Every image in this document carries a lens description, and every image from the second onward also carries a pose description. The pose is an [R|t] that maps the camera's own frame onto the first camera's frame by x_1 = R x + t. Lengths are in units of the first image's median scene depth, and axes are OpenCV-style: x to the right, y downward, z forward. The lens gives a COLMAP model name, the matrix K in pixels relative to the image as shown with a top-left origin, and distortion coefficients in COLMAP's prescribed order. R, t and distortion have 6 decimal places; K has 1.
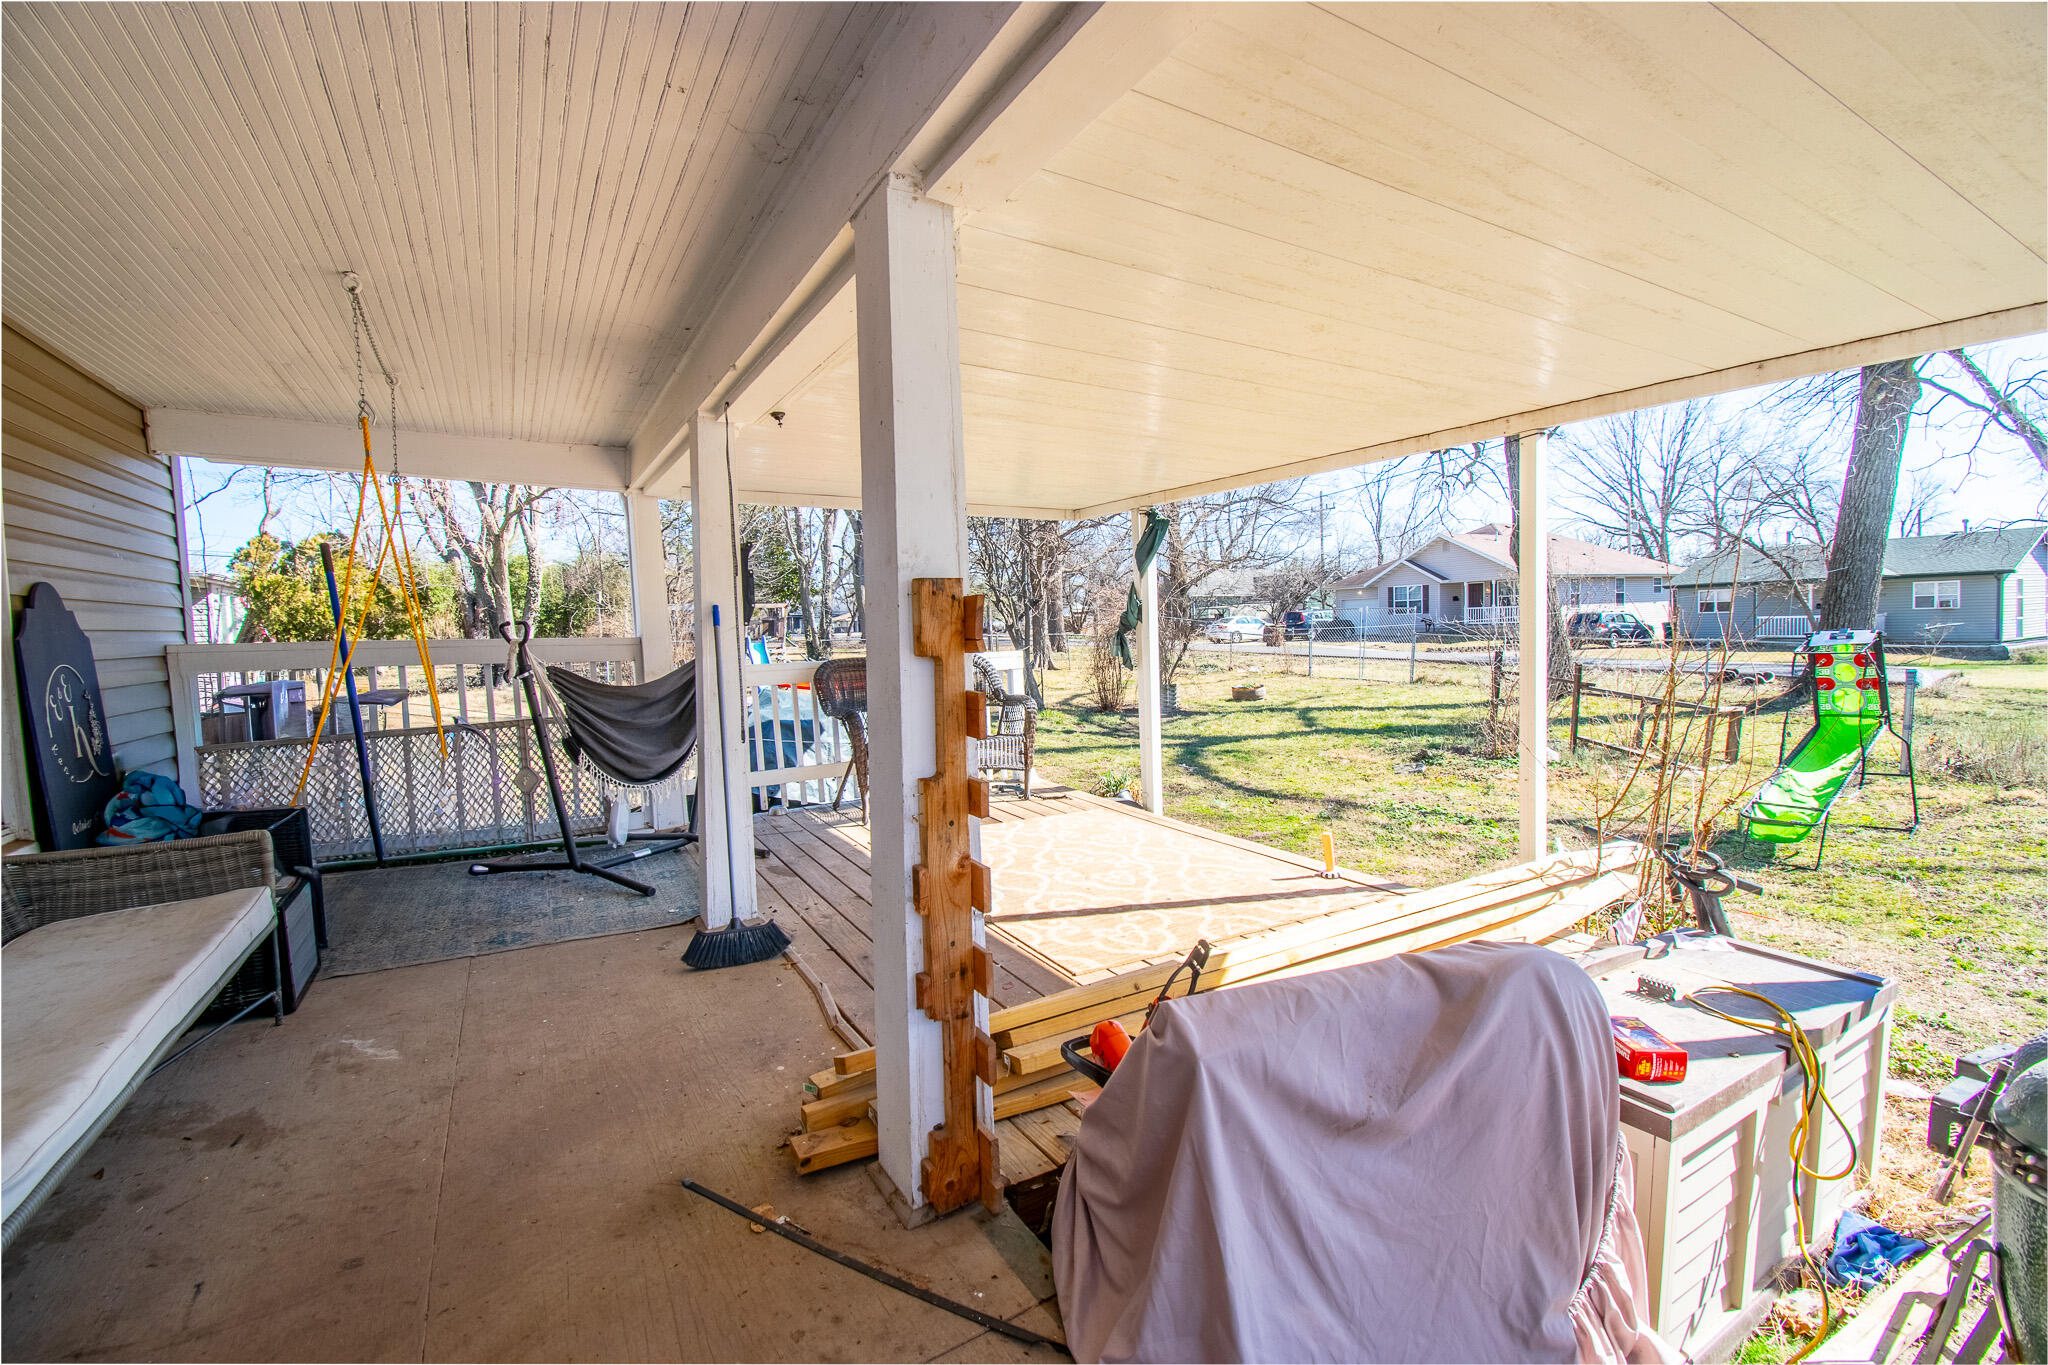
lens RADIAL K [[921.9, 0, 1024.0], [0, 921.9, 682.5], [0, 0, 1]] dist [-0.016612, -0.007084]
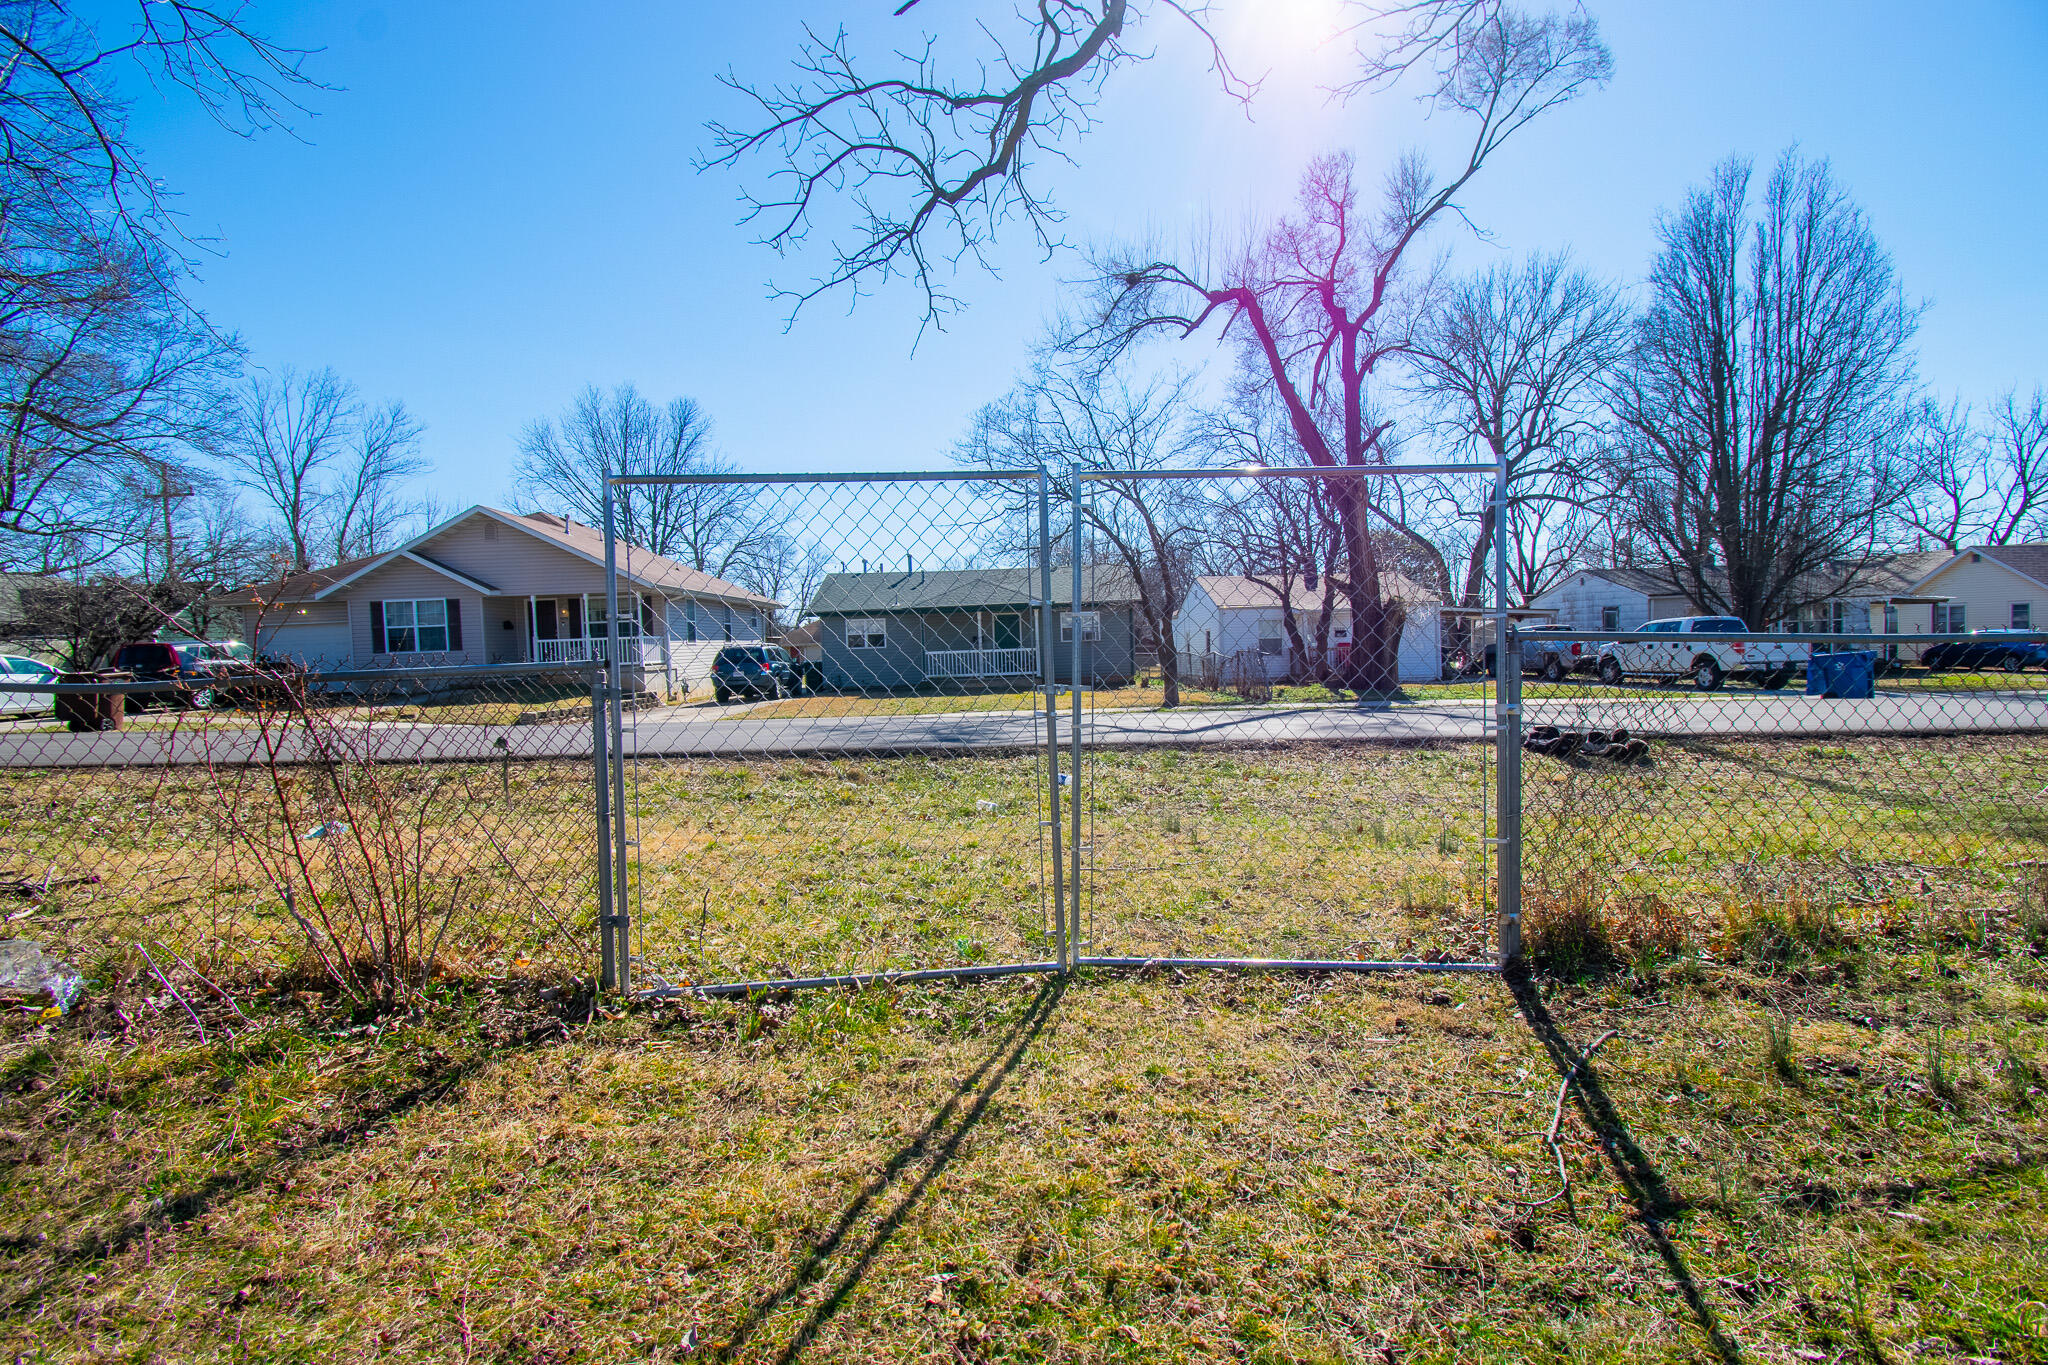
lens RADIAL K [[921.9, 0, 1024.0], [0, 921.9, 682.5], [0, 0, 1]] dist [-0.016612, -0.007084]
pose [[0.471800, -0.022391, 0.881421, 0.120149], [0.080051, 0.996637, -0.017531, -0.021002], [-0.878064, 0.078830, 0.472006, 0.456412]]
